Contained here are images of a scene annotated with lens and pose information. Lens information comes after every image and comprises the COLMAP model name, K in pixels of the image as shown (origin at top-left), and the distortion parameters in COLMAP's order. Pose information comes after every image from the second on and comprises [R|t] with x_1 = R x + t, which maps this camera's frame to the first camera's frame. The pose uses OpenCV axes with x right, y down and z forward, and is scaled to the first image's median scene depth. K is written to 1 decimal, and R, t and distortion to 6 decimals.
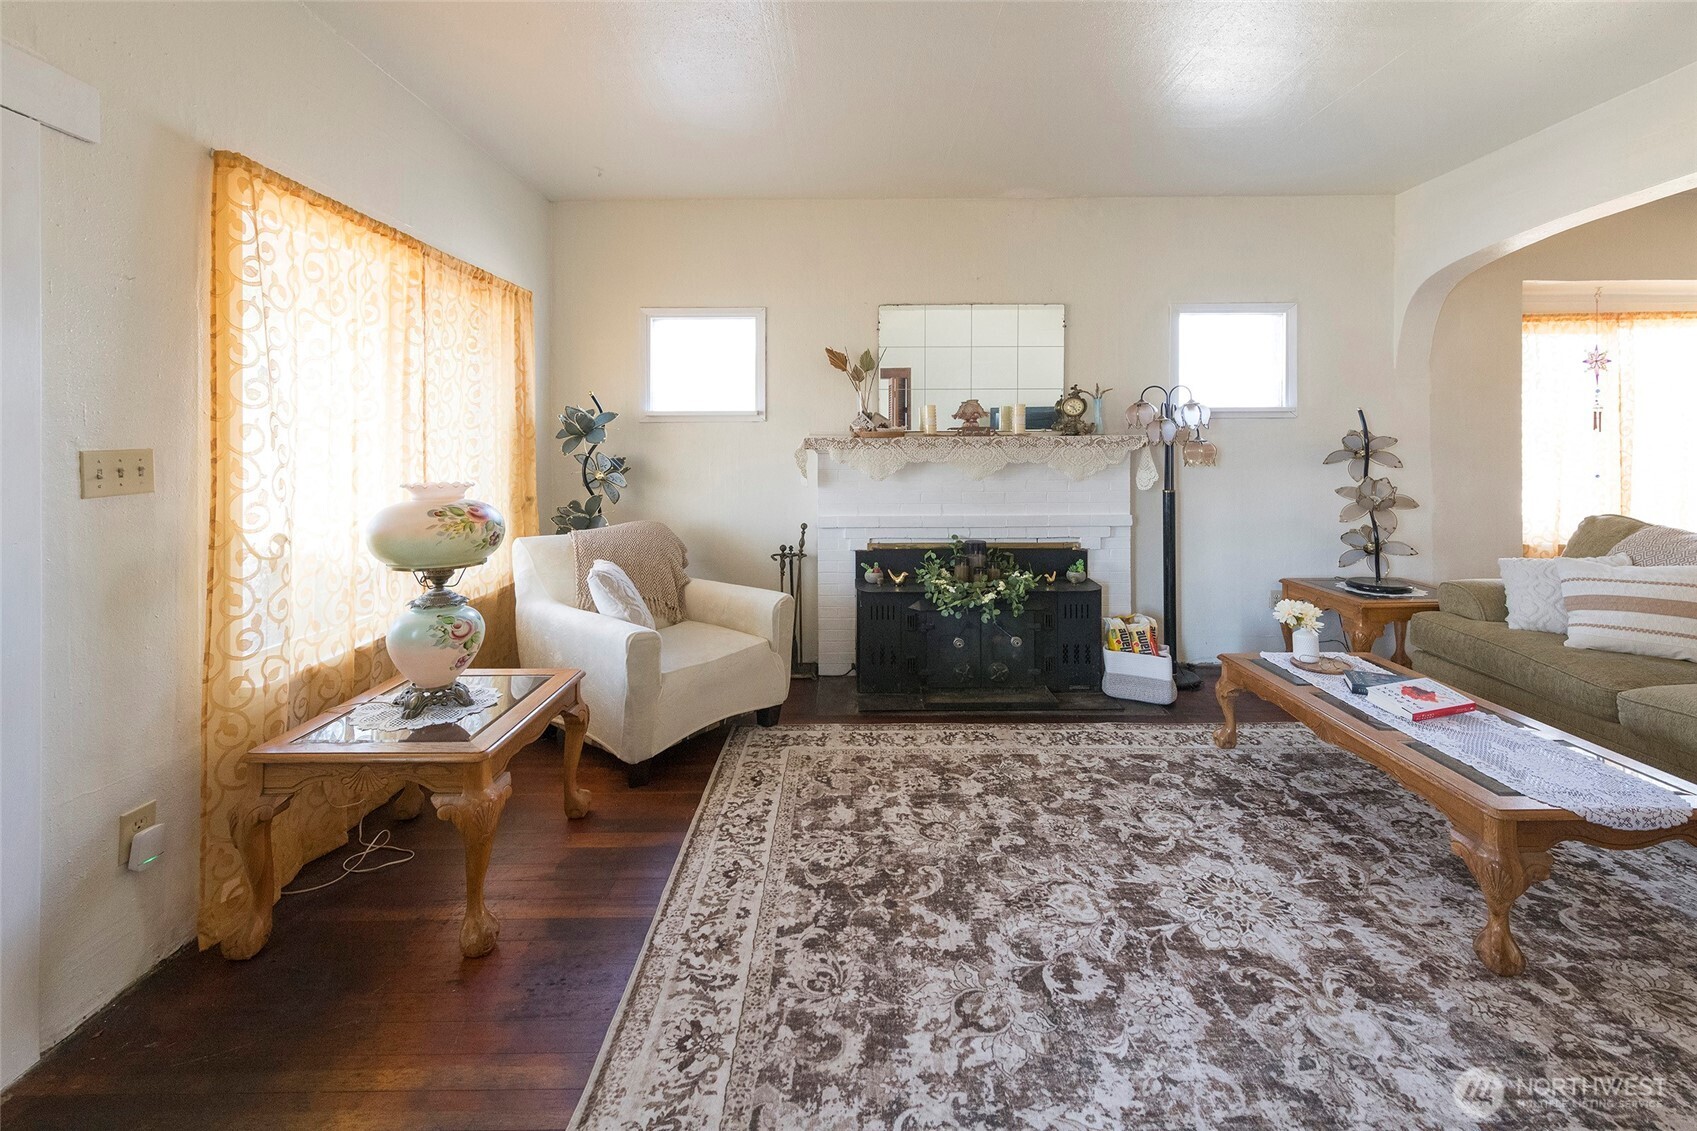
lens RADIAL K [[695.0, 0, 845.9], [0, 695.0, 567.8], [0, 0, 1]] dist [0.011513, -0.001838]
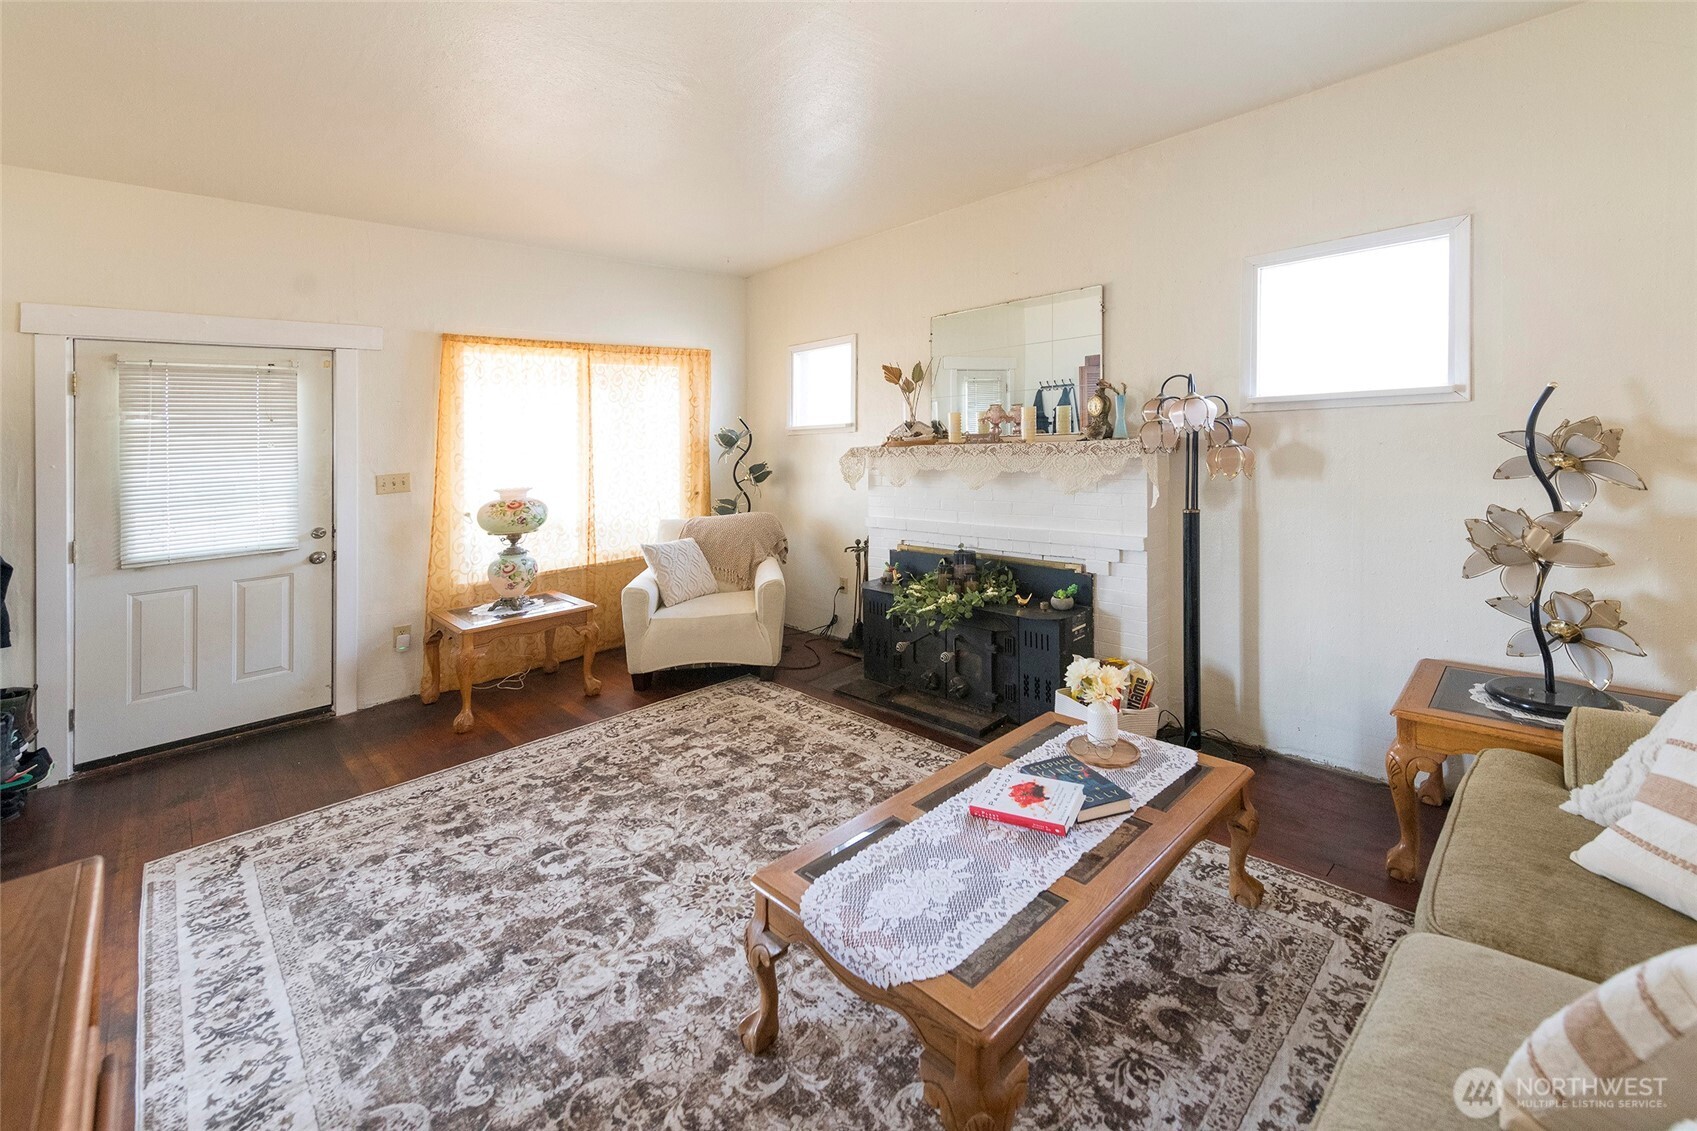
lens RADIAL K [[695.0, 0, 845.8], [0, 695.0, 561.5], [0, 0, 1]] dist [0.011513, -0.001838]
pose [[0.691503, 0.105454, -0.714635, 1.345993], [-0.091482, 0.994106, 0.058172, -0.114744], [0.716557, 0.025150, 0.697075, 0.346879]]
